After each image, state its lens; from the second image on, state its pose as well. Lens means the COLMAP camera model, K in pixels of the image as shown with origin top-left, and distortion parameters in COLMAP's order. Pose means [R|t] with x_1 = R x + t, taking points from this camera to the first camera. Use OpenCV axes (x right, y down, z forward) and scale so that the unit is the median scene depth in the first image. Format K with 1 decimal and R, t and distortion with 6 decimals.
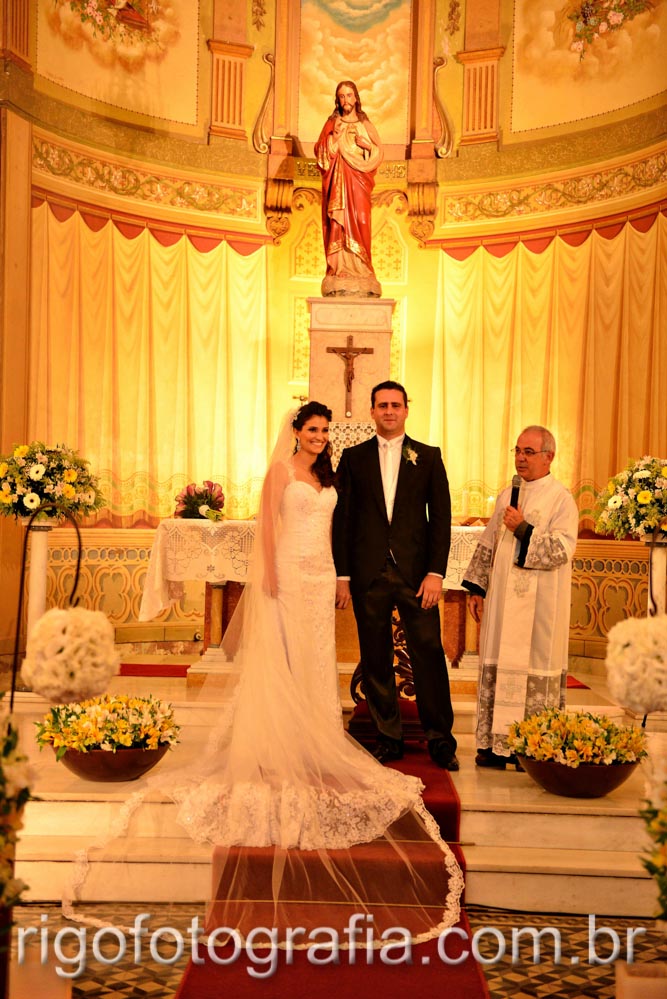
lens RADIAL K [[1406.3, 0, 332.4], [0, 1406.3, 498.1], [0, 0, 1]] dist [0.139430, 0.000000]
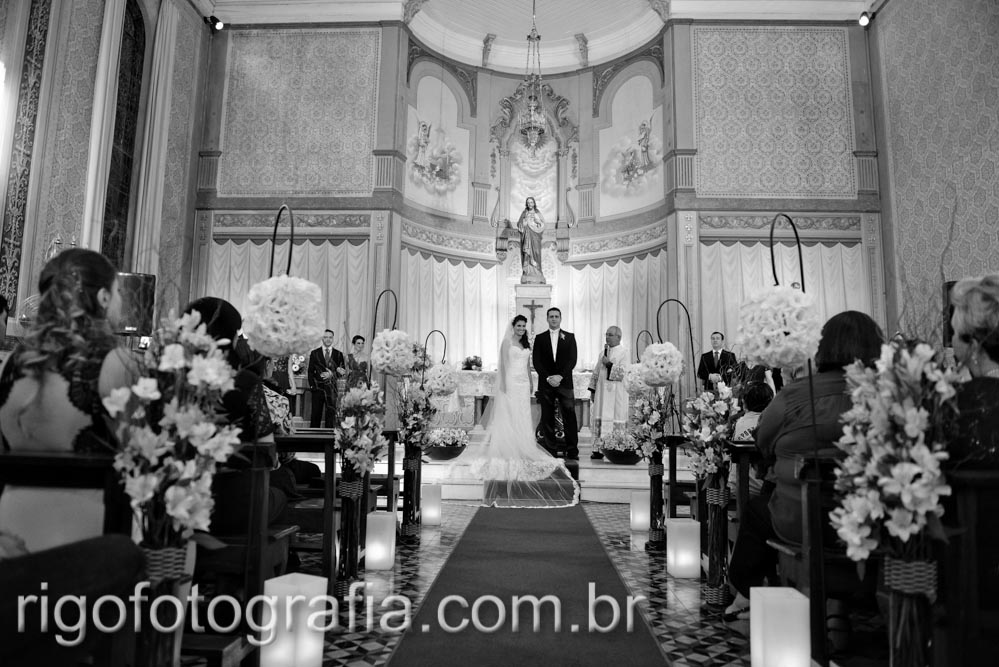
lens RADIAL K [[692.7, 0, 497.2], [0, 692.7, 330.7], [0, 0, 1]] dist [-0.029234, -0.001361]
pose [[0.999282, -0.009688, -0.036639, -0.005317], [0.005934, 0.994848, -0.101205, 0.051834], [0.037431, 0.100915, 0.994191, -0.149566]]
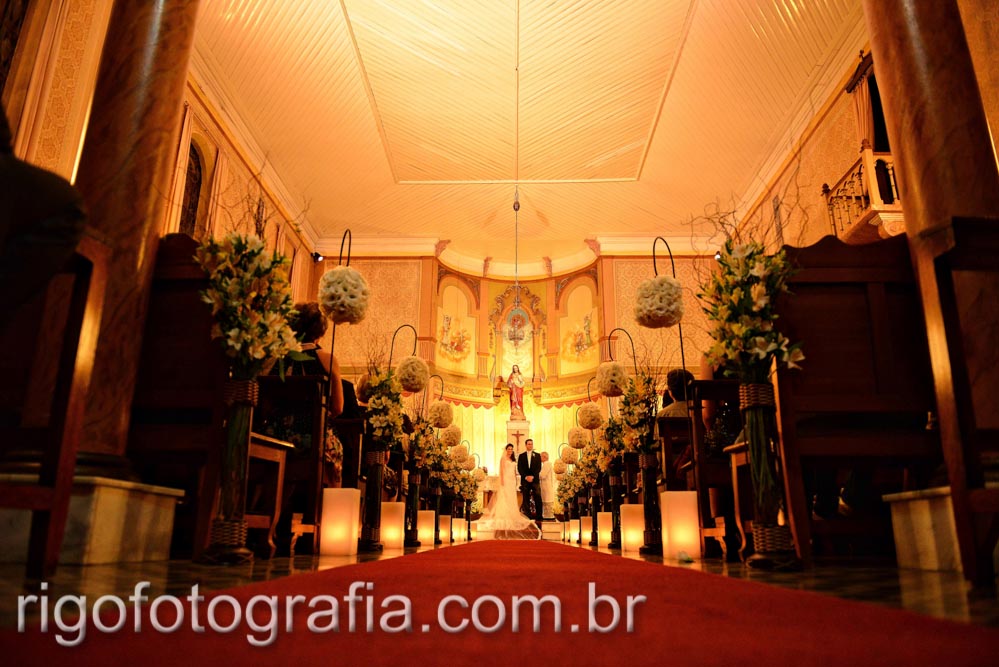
lens RADIAL K [[692.7, 0, 498.6], [0, 692.7, 332.9], [0, 0, 1]] dist [-0.029234, -0.001361]
pose [[0.999715, -0.020069, -0.012927, -0.009523], [0.016028, 0.965607, -0.259510, 0.105795], [0.017691, 0.259228, 0.965654, -0.810179]]
